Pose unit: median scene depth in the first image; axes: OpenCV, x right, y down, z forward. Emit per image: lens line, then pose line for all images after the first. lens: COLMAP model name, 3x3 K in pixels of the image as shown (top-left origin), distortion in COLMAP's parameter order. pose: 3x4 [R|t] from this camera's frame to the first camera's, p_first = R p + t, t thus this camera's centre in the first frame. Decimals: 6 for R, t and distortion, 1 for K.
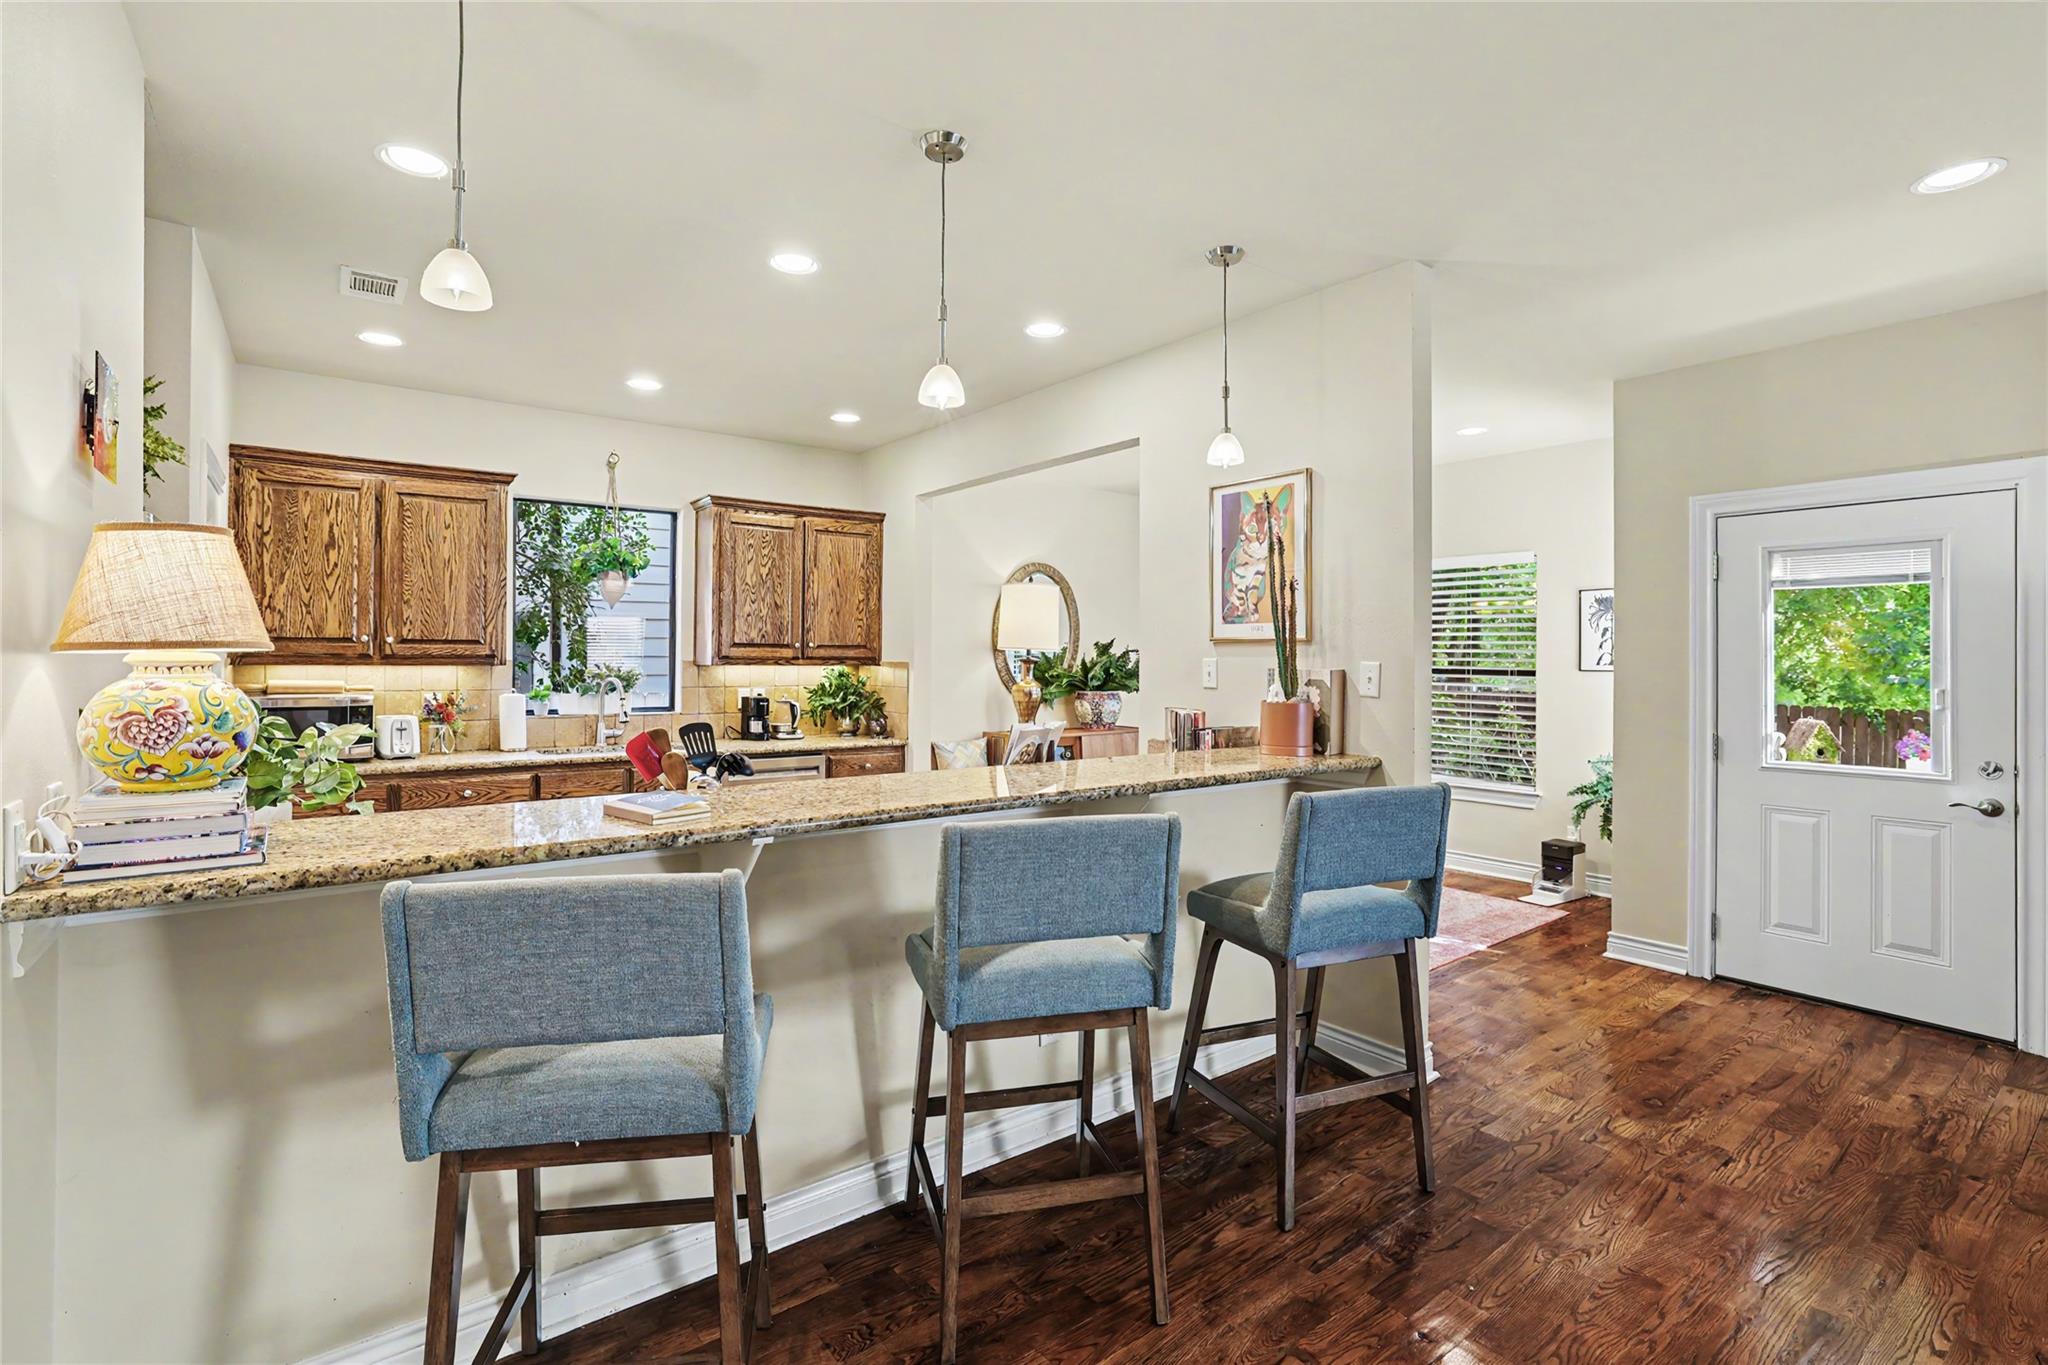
lens RADIAL K [[937.0, 0, 1003.3], [0, 937.0, 651.9], [0, 0, 1]] dist [-0.039755, 0.015192]
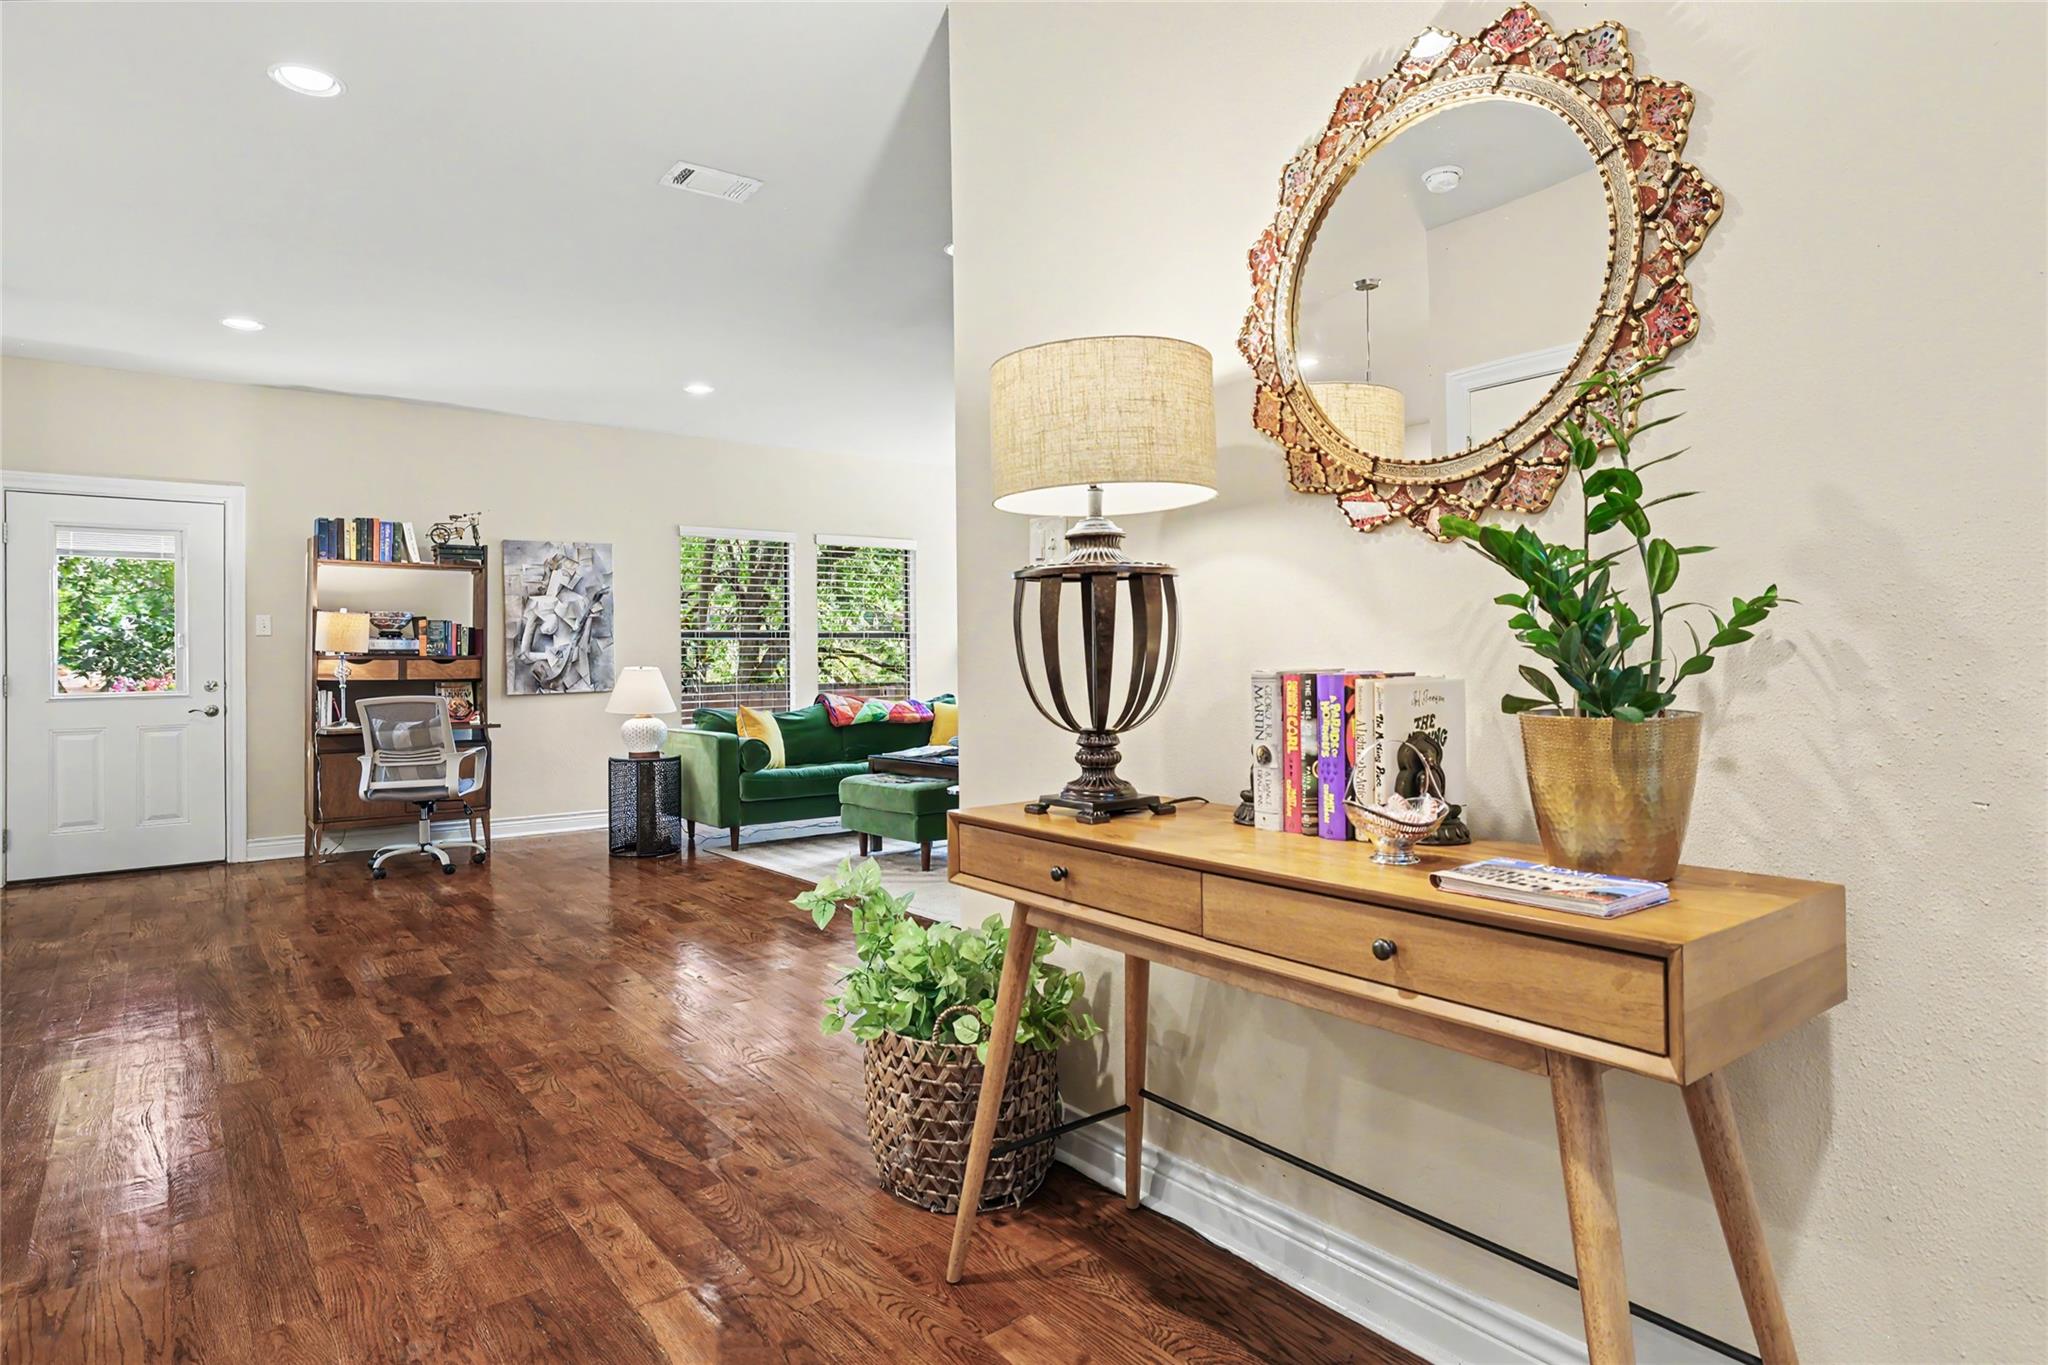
lens RADIAL K [[1132.5, 0, 1054.3], [0, 1132.5, 638.5], [0, 0, 1]] dist [-0.028250, 0.000386]
pose [[-0.032335, 0.012448, 0.999400, -0.641507], [0.008683, 0.999888, -0.012173, 0.065932], [-0.999439, 0.008284, -0.032439, -0.270450]]
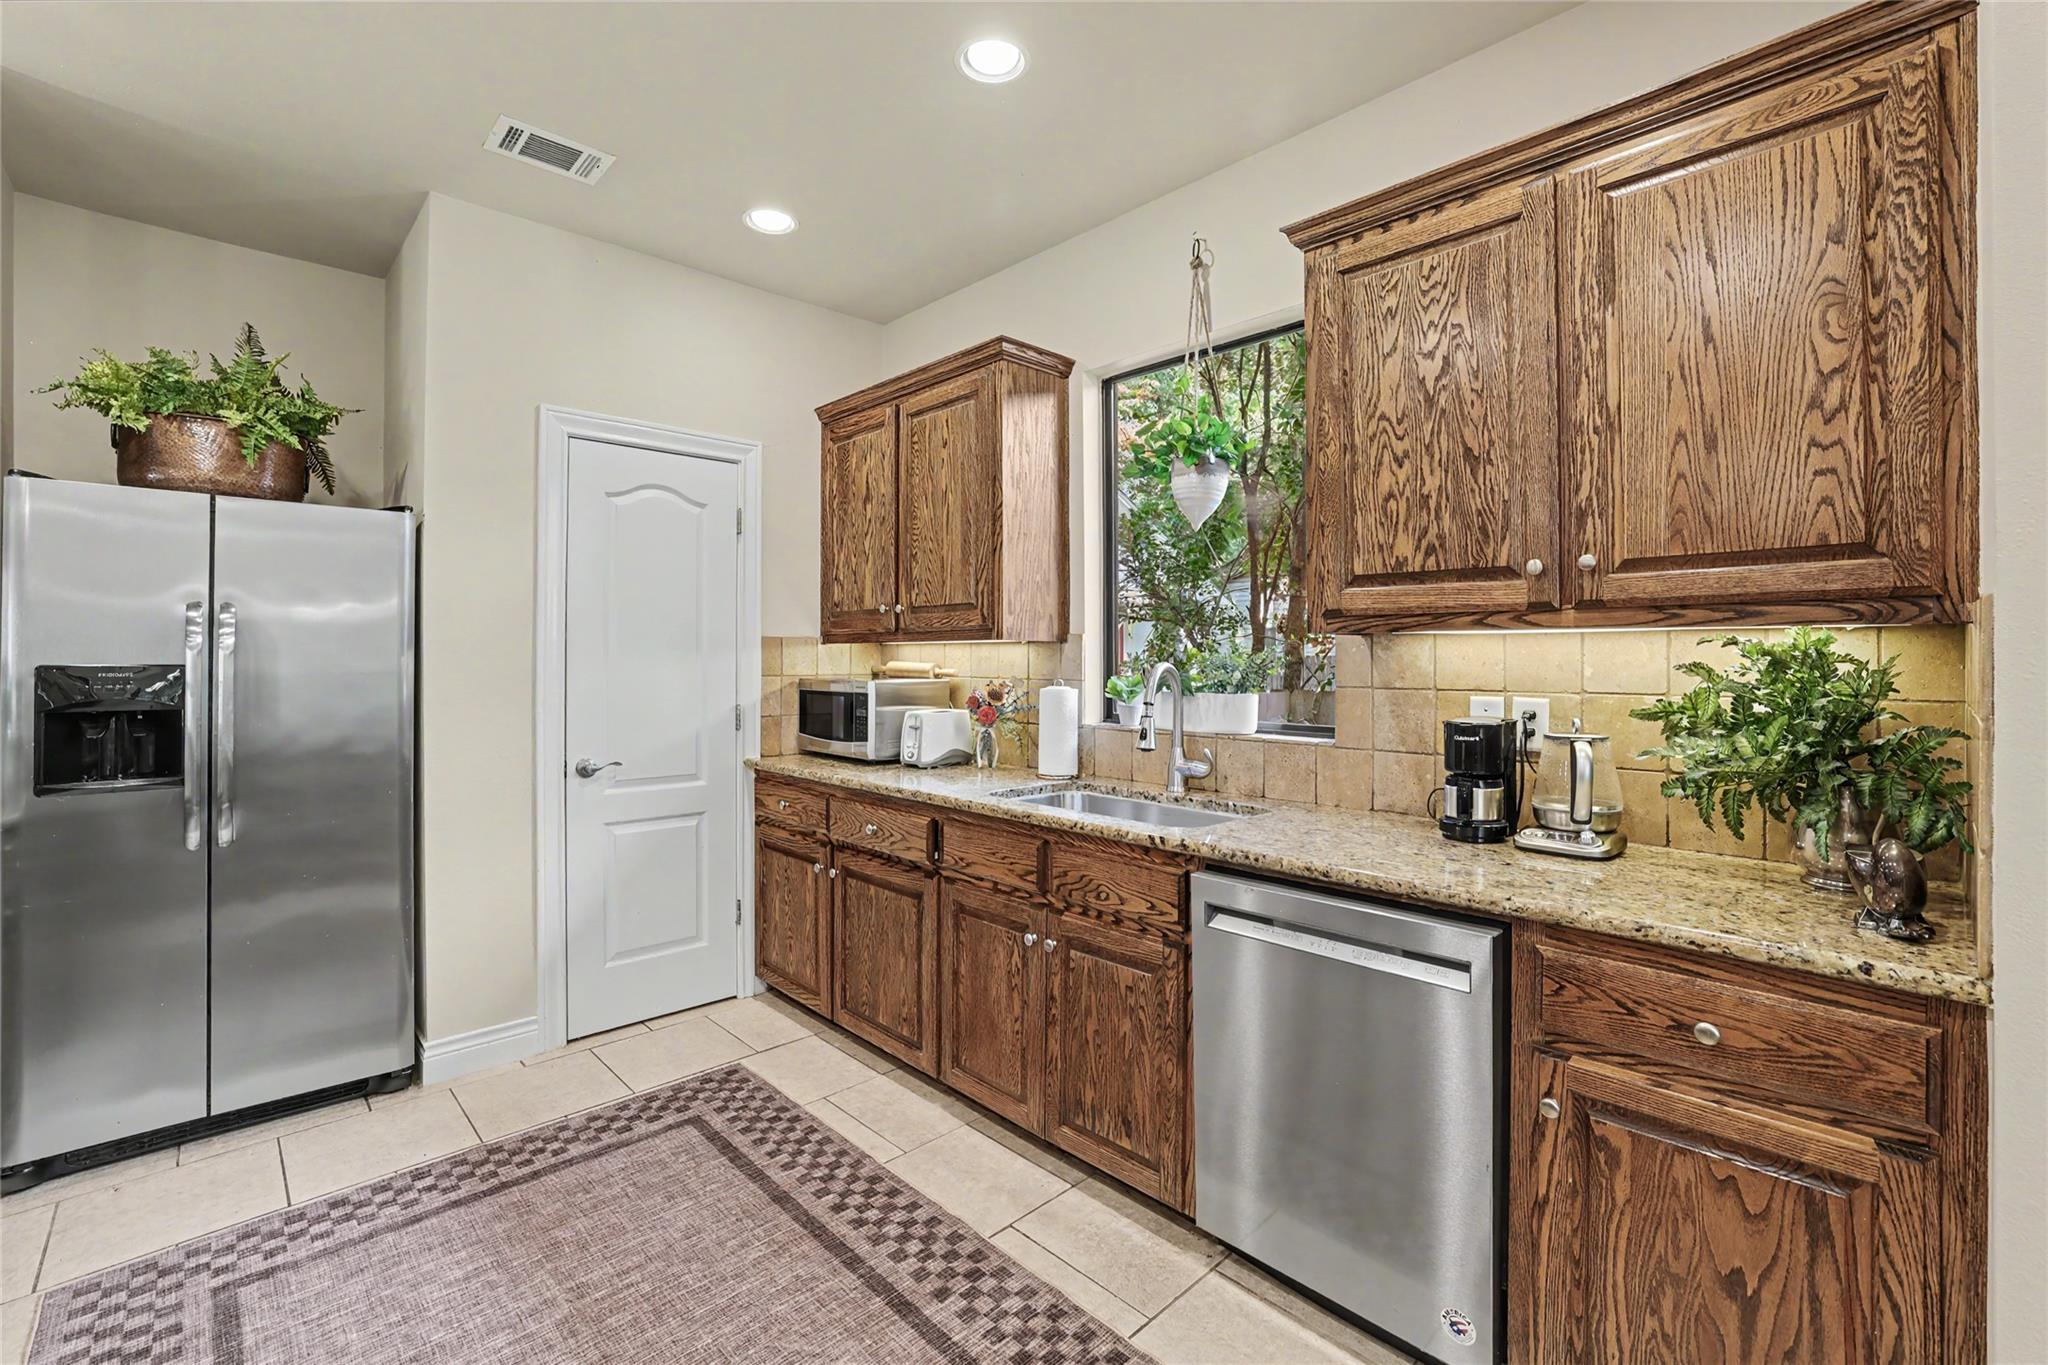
lens RADIAL K [[901.3, 0, 1025.0], [0, 901.3, 651.6], [0, 0, 1]] dist [-0.032267, 0.010947]
pose [[0.102703, -0.012364, -0.994635, 0.083226], [0.006433, 0.999910, -0.011765, 0.030662], [0.994691, -0.005190, 0.102773, 0.989422]]
